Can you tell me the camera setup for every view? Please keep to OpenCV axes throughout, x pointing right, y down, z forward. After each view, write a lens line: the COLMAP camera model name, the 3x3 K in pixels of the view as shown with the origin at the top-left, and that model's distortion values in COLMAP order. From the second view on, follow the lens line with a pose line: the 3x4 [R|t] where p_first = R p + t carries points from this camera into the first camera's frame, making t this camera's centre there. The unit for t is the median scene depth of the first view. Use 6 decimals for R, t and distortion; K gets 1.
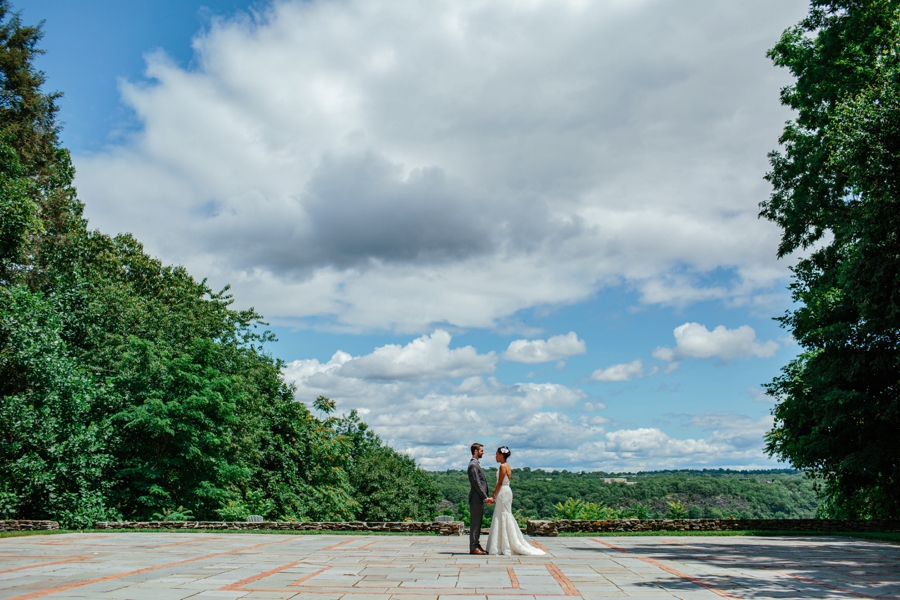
lens RADIAL K [[907.8, 0, 451.1], [0, 907.8, 254.5], [0, 0, 1]] dist [-0.076782, 0.032600]
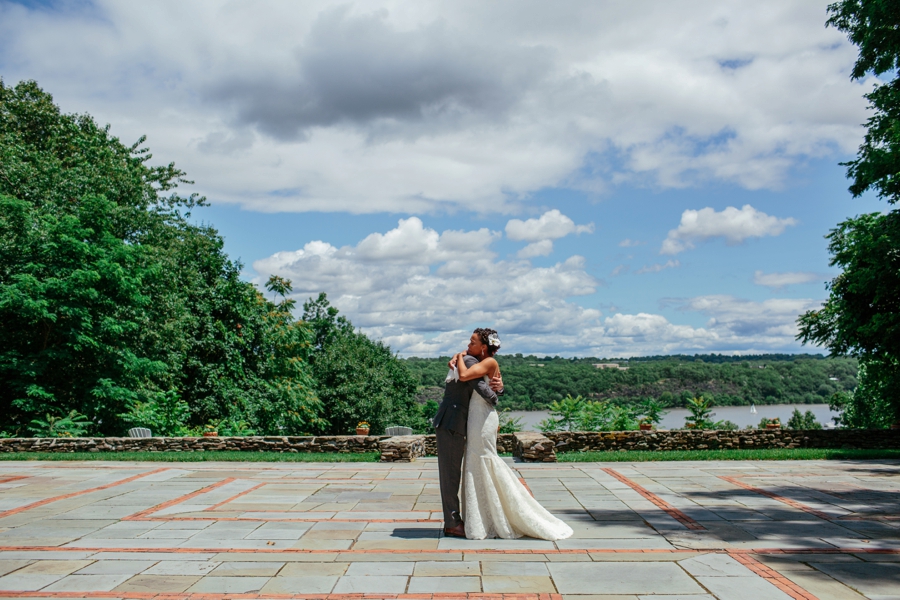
lens RADIAL K [[904.0, 0, 466.0], [0, 904.0, 274.4], [0, 0, 1]] dist [-0.091869, 0.100611]
pose [[0.999714, -0.006342, 0.023069, 0.016874], [0.002965, 0.989634, 0.143579, 0.036276], [-0.023741, -0.143470, 0.989370, 0.166246]]
